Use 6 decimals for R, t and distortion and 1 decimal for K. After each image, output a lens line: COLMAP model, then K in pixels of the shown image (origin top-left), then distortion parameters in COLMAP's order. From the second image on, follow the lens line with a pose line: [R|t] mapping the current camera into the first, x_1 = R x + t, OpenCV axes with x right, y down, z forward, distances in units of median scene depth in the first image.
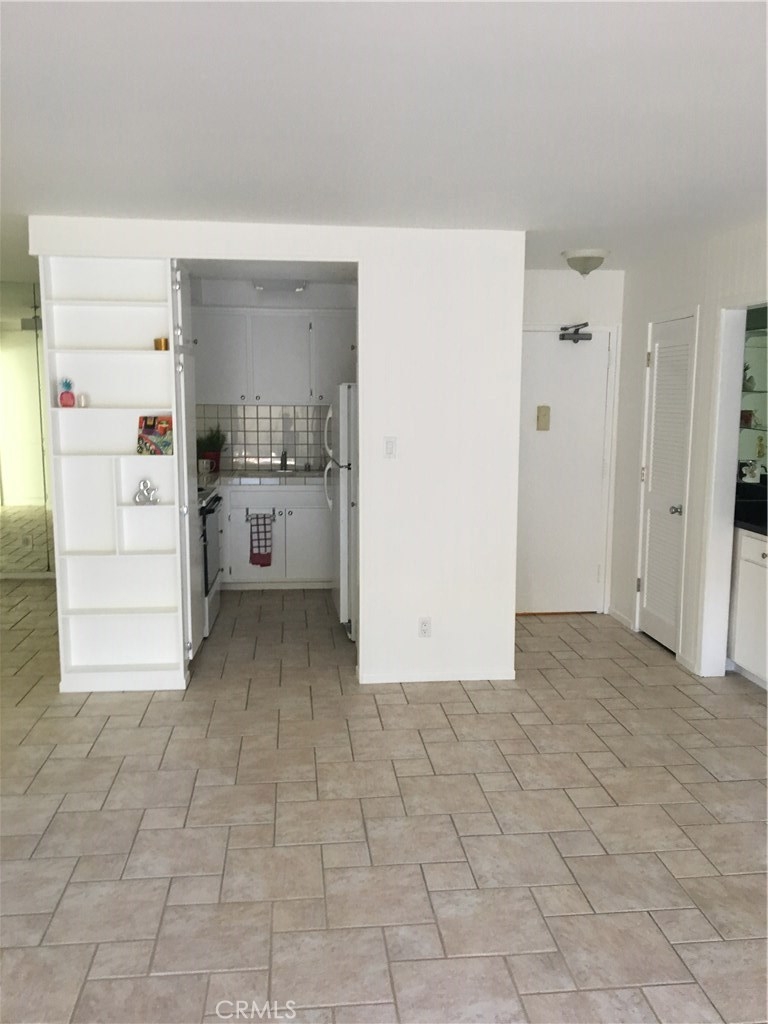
lens RADIAL K [[854.3, 0, 381.4], [0, 854.3, 518.3], [0, 0, 1]] dist [0.095786, -0.147074]
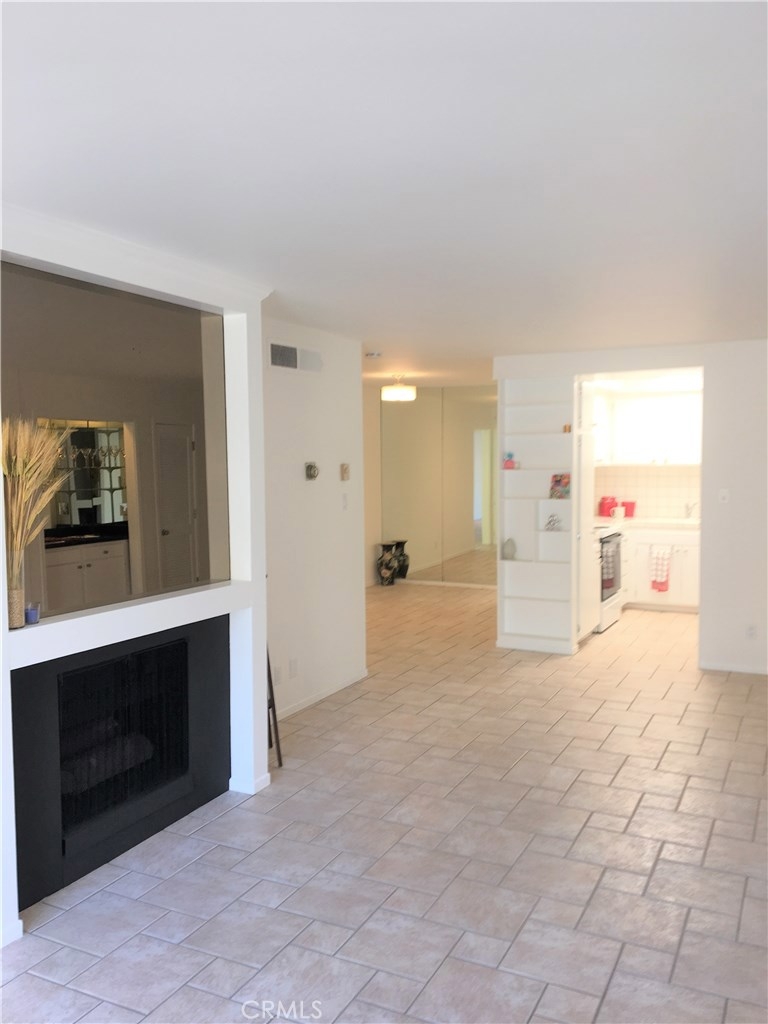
lens RADIAL K [[854.3, 0, 381.4], [0, 854.3, 518.3], [0, 0, 1]] dist [0.095786, -0.147074]
pose [[0.842261, 0.028529, -0.538315, 0.297699], [-0.067461, 0.996327, -0.052749, 0.063758], [0.534832, 0.080743, 0.841091, -0.468662]]
